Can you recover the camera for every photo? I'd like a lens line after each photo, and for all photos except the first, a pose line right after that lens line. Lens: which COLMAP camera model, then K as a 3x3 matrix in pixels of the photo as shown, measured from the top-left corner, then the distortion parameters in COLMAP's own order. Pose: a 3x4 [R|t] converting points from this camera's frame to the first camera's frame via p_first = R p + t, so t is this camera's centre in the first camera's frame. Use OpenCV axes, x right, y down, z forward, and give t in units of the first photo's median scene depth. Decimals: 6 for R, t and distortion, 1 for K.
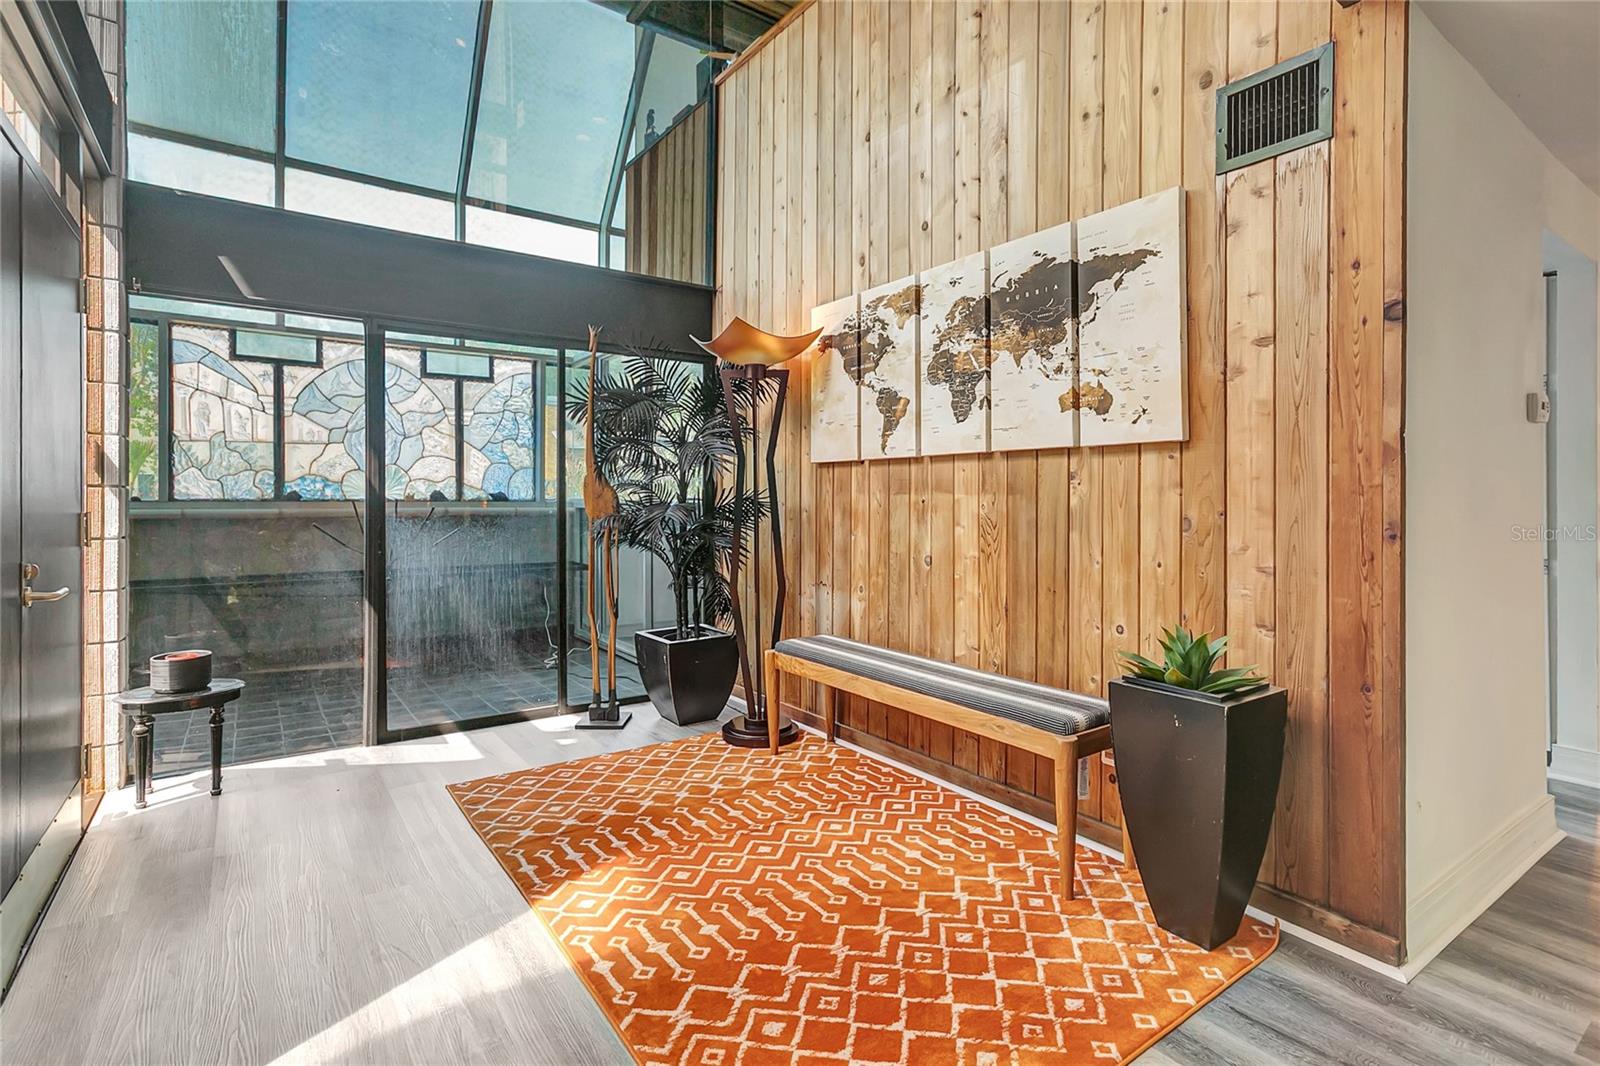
lens RADIAL K [[776.4, 0, 787.8], [0, 776.4, 488.5], [0, 0, 1]] dist [-0.015640, 0.011283]
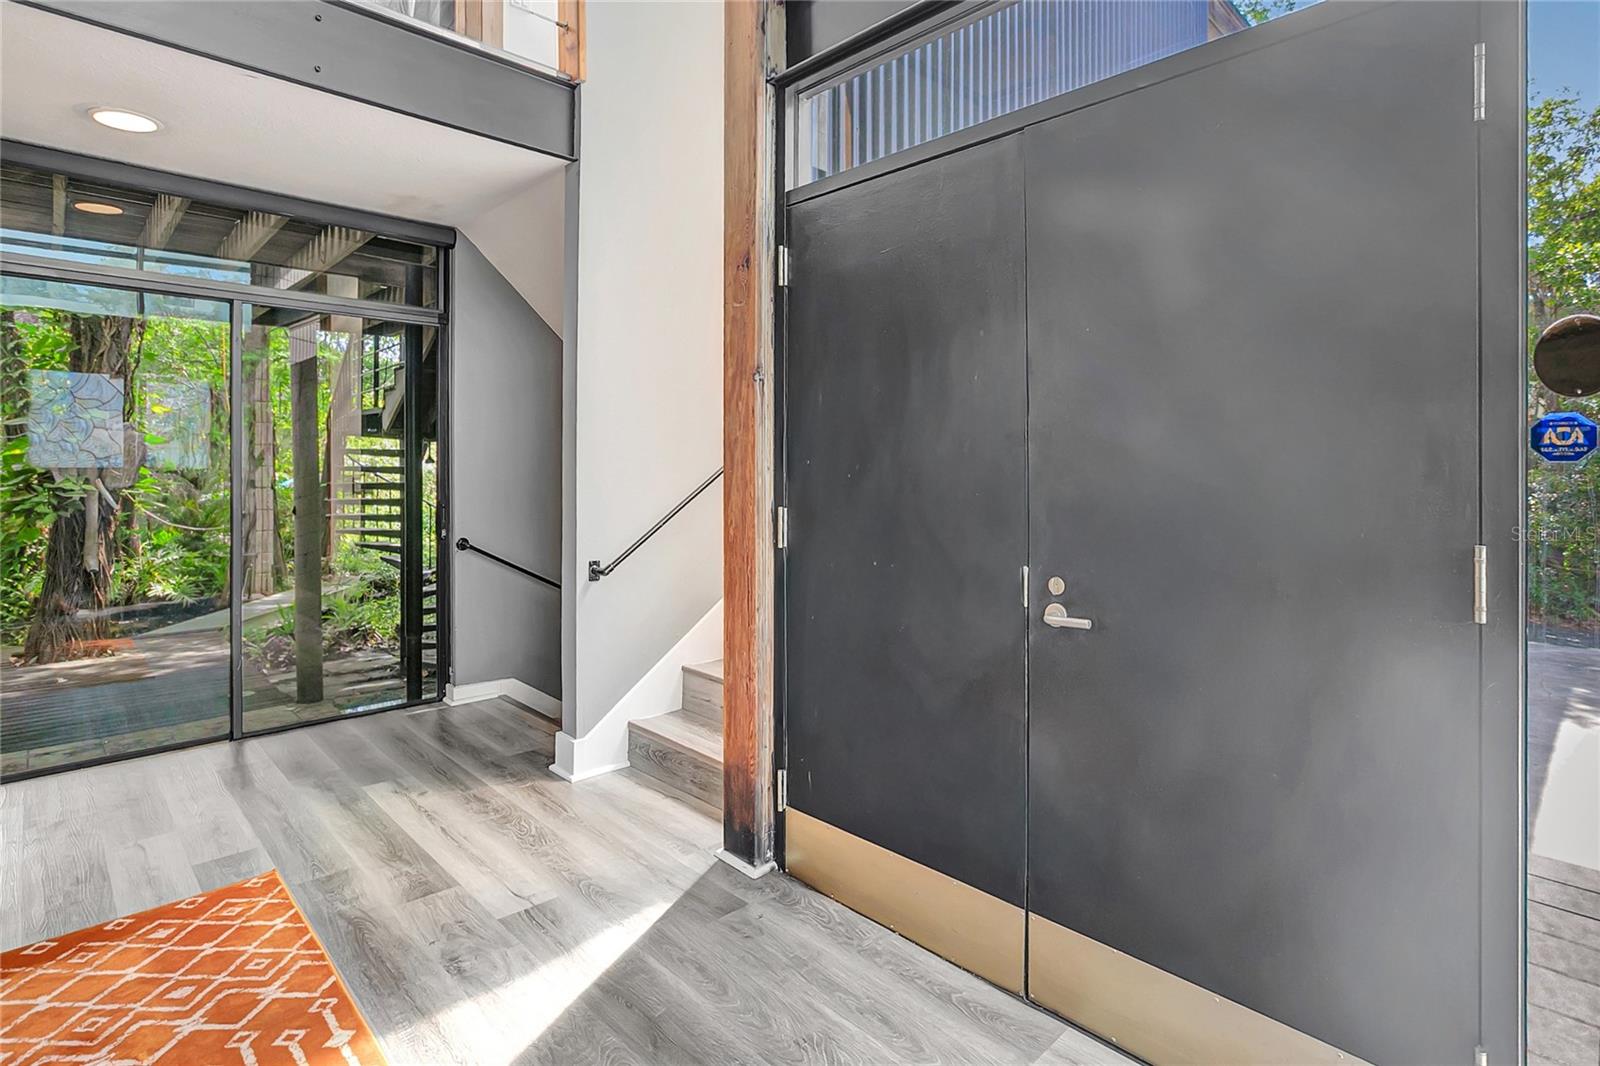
lens RADIAL K [[805.5, 0, 799.6], [0, 805.5, 483.6], [0, 0, 1]] dist [0.000990, 0.001363]
pose [[-0.987951, -0.007592, -0.154582, -0.377378], [-0.007850, 0.999969, 0.001057, -0.003151], [0.154569, 0.002257, -0.987979, 1.233110]]
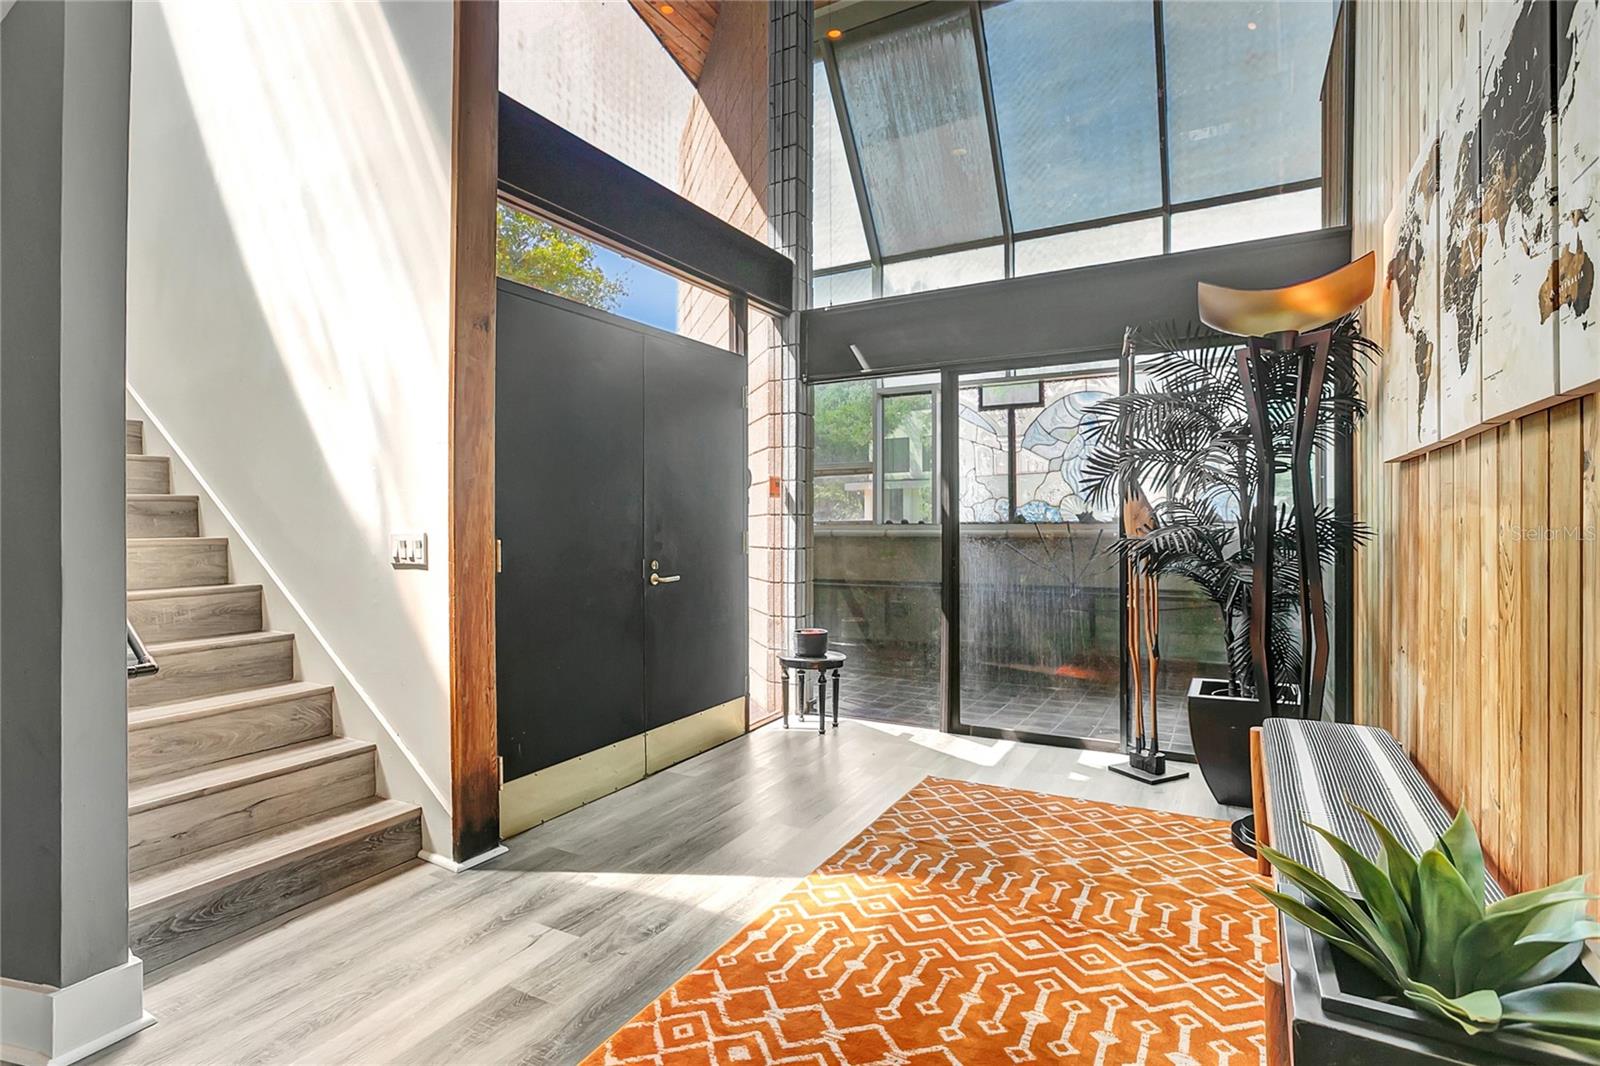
lens RADIAL K [[769.5, 0, 801.3], [0, 769.5, 513.8], [0, 0, 1]] dist [-0.034789, 0.030363]
pose [[0.436960, -0.016653, -0.899327, 0.505923], [0.021382, 0.999738, -0.008124, 0.007290], [0.899227, -0.015680, 0.437202, 0.362660]]
